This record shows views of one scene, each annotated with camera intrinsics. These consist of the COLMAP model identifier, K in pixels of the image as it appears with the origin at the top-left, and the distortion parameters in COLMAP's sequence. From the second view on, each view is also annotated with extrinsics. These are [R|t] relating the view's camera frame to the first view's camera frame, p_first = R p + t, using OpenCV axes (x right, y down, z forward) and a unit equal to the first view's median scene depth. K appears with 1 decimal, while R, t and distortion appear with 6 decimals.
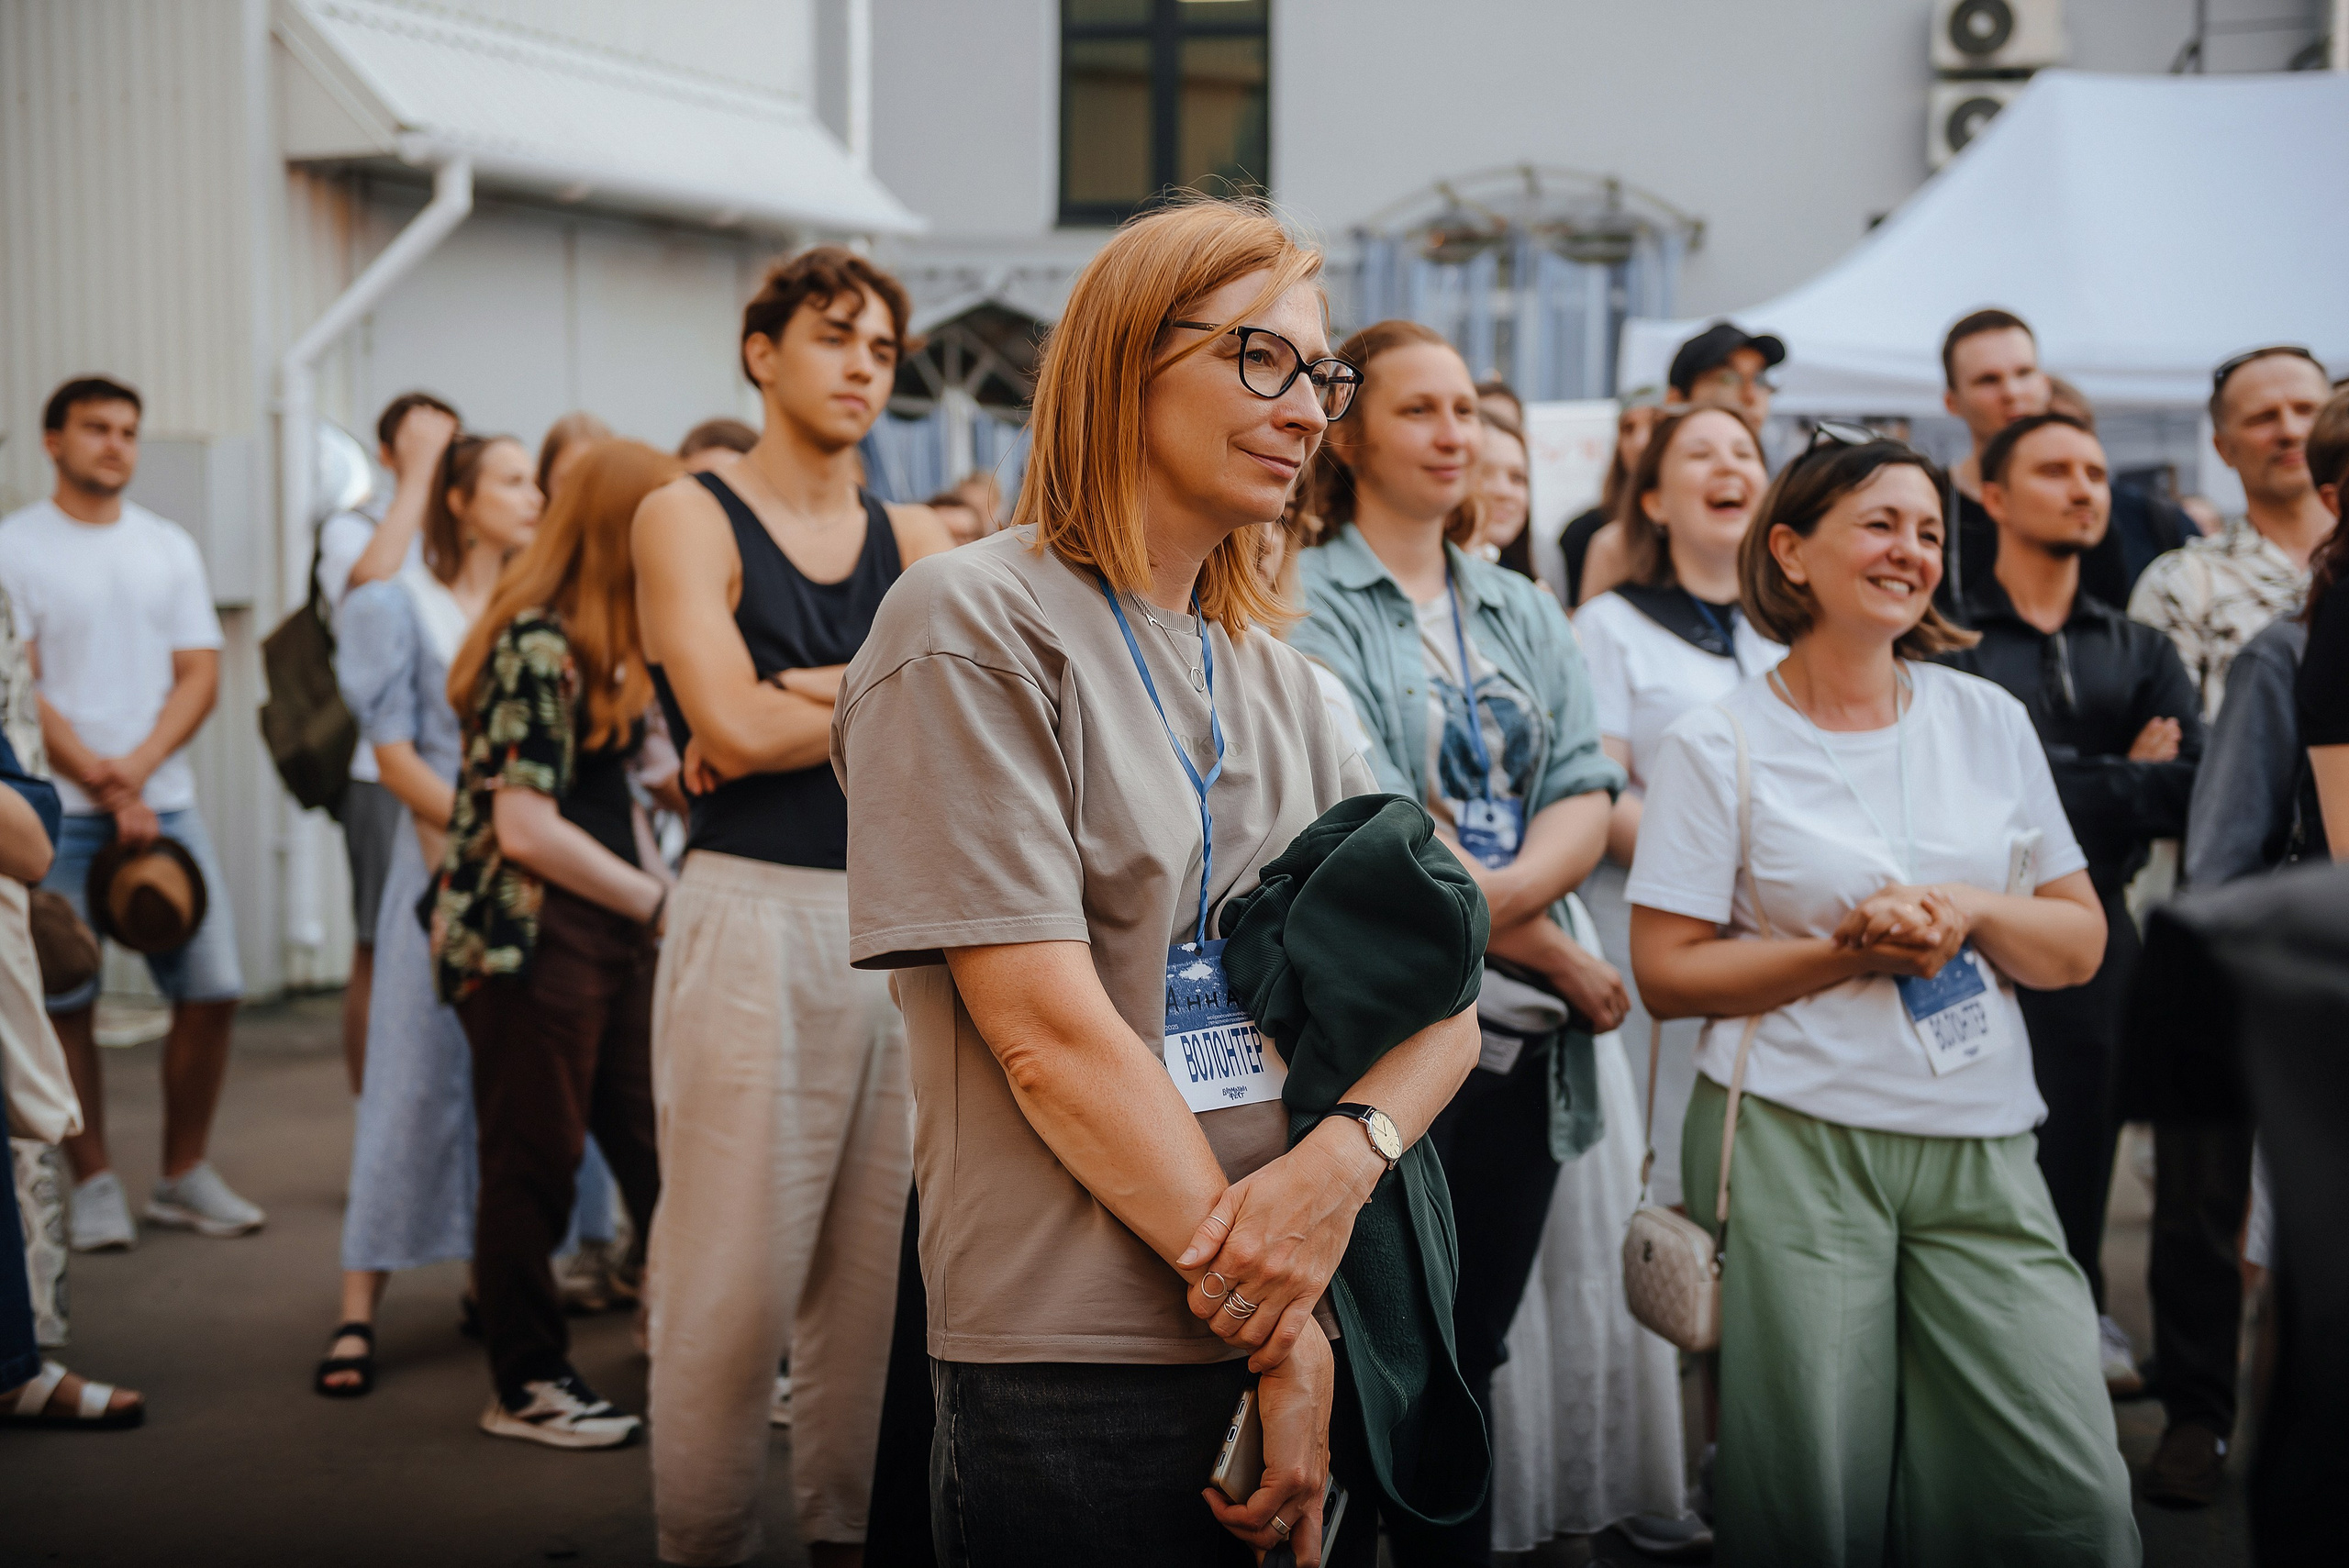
lens RADIAL K [[3385.6, 0, 1052.1], [0, 3385.6, 793.2], [0, 0, 1]] dist [-0.016936, 0.579159]
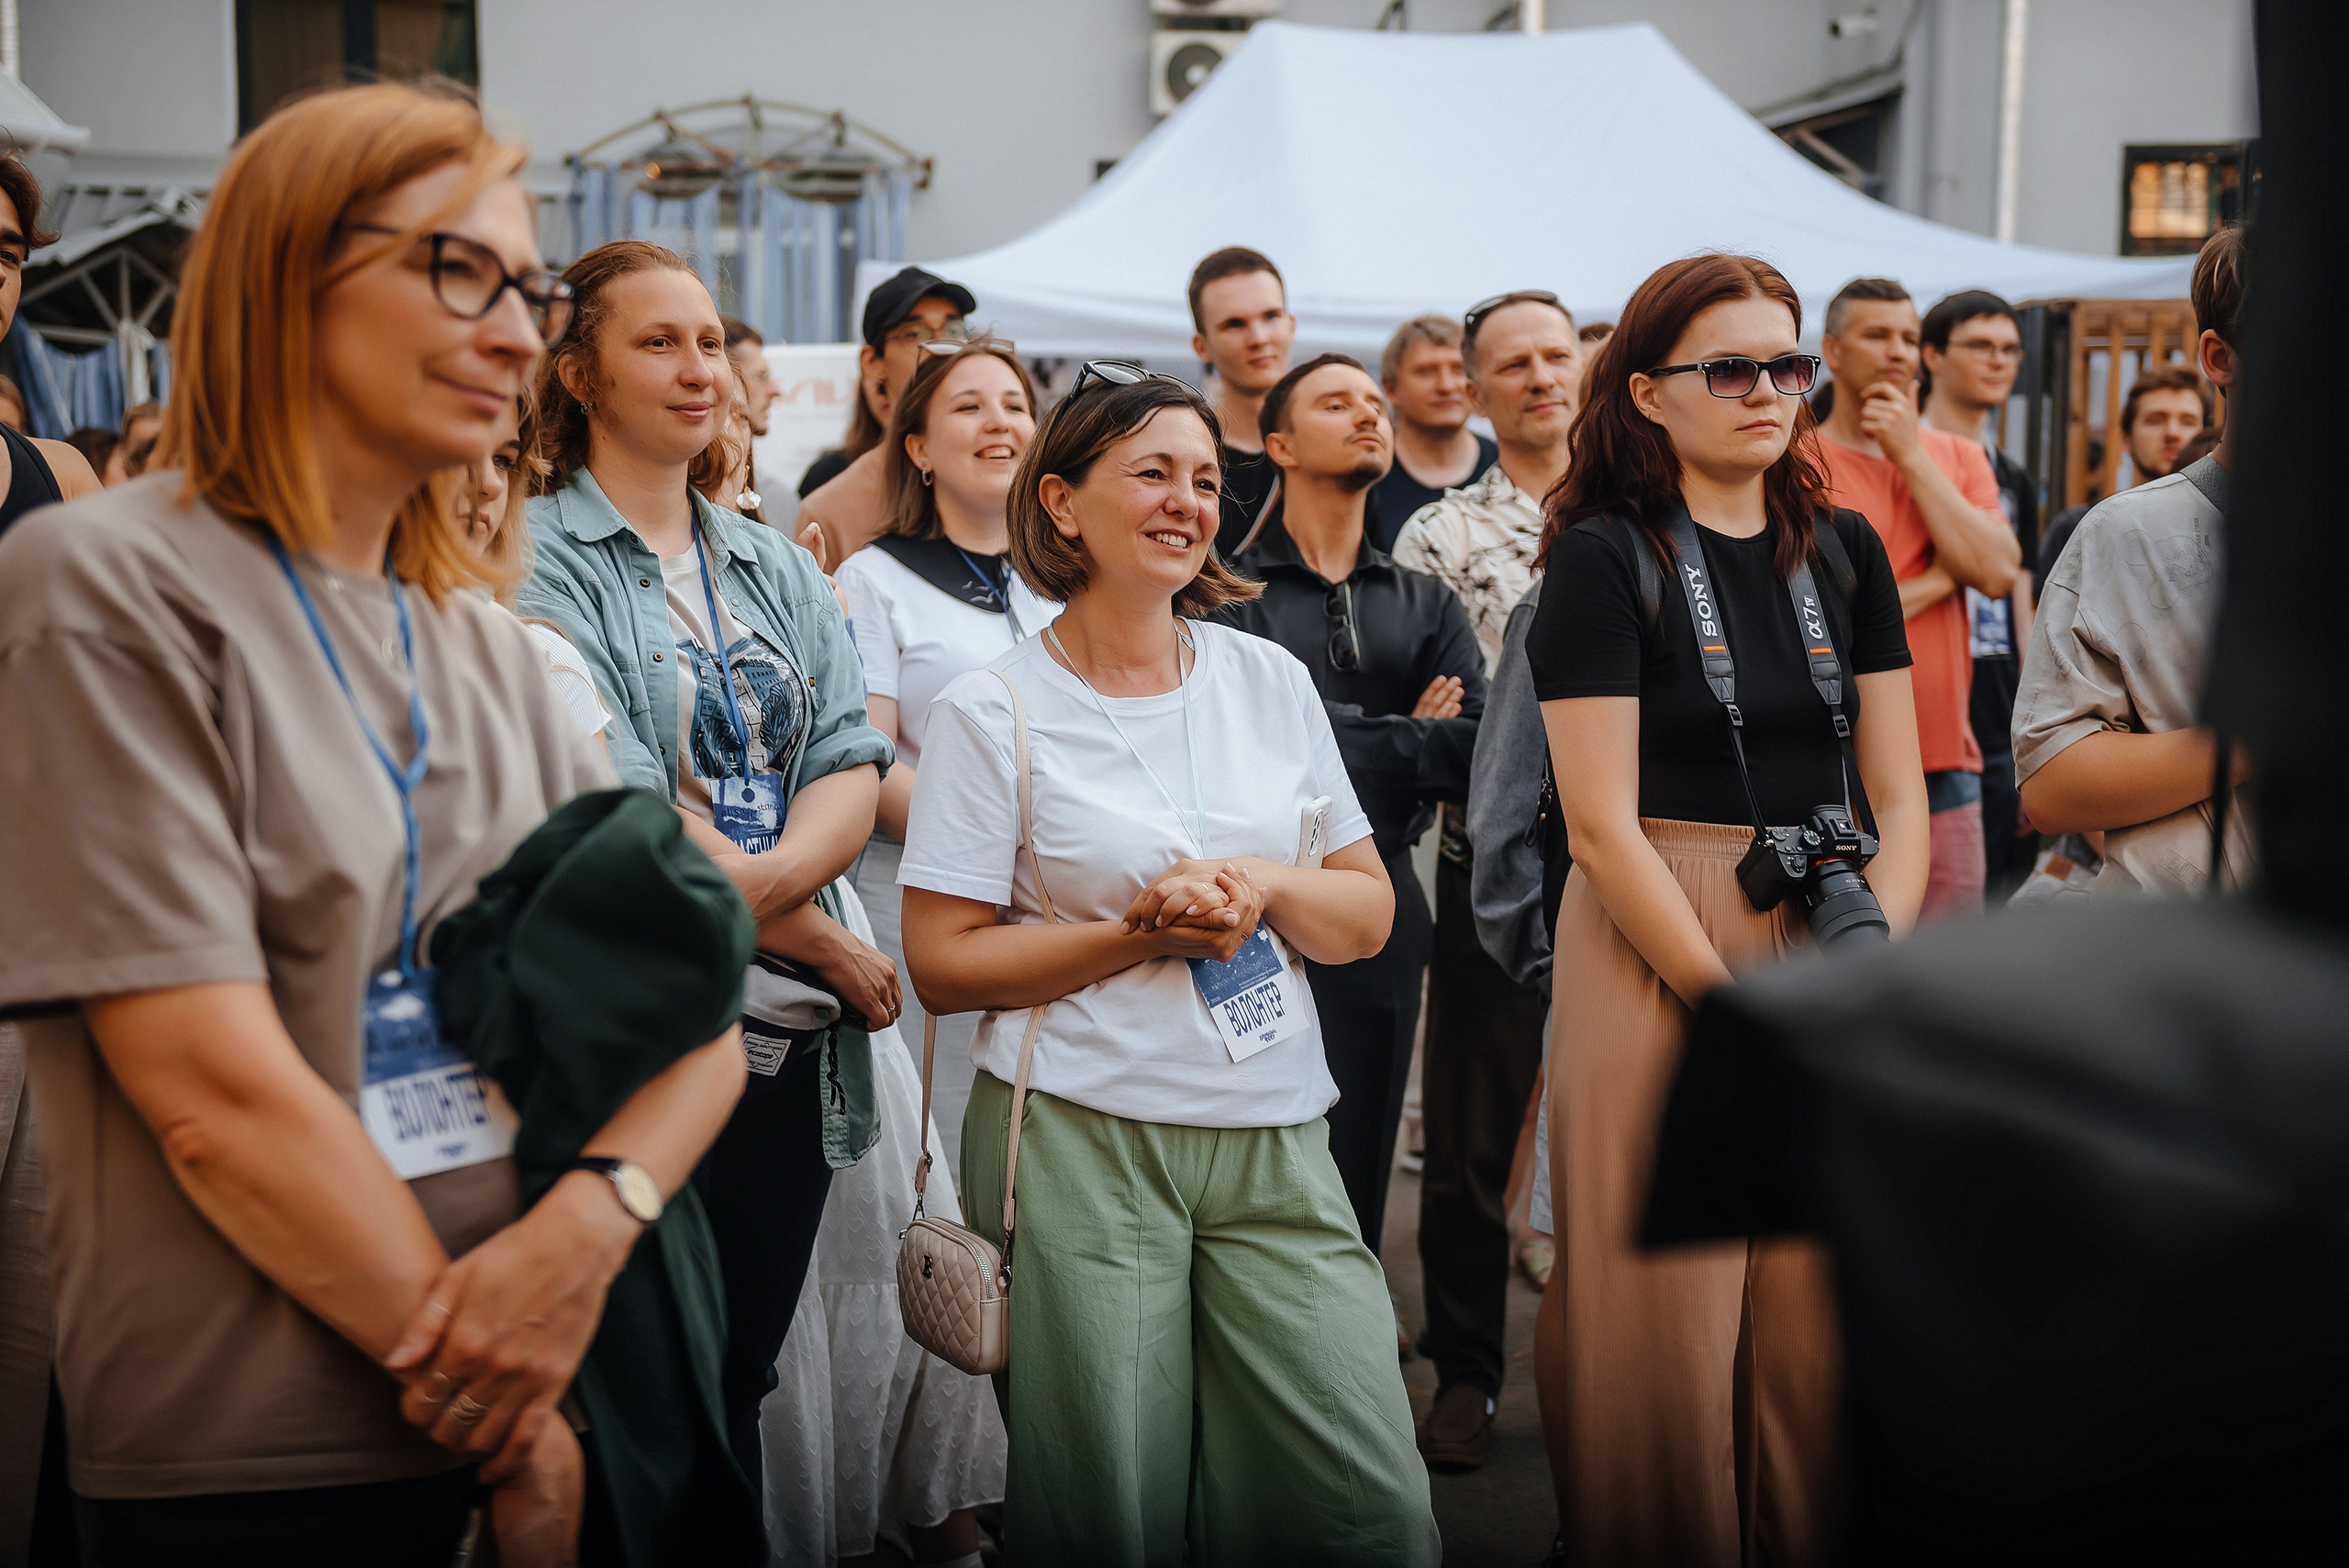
lens RADIAL K [[3385.6, 0, 1052.1], [0, 3385.6, 793.2], [0, 0, 1]] dist [-0.016936, 0.579159]
pose [[0.975630, -0.023195, 0.218194, 0.011688], [0.020347, 0.999676, 0.015291, -0.005892], [-0.218478, -0.010479, 0.975786, 0.104635]]
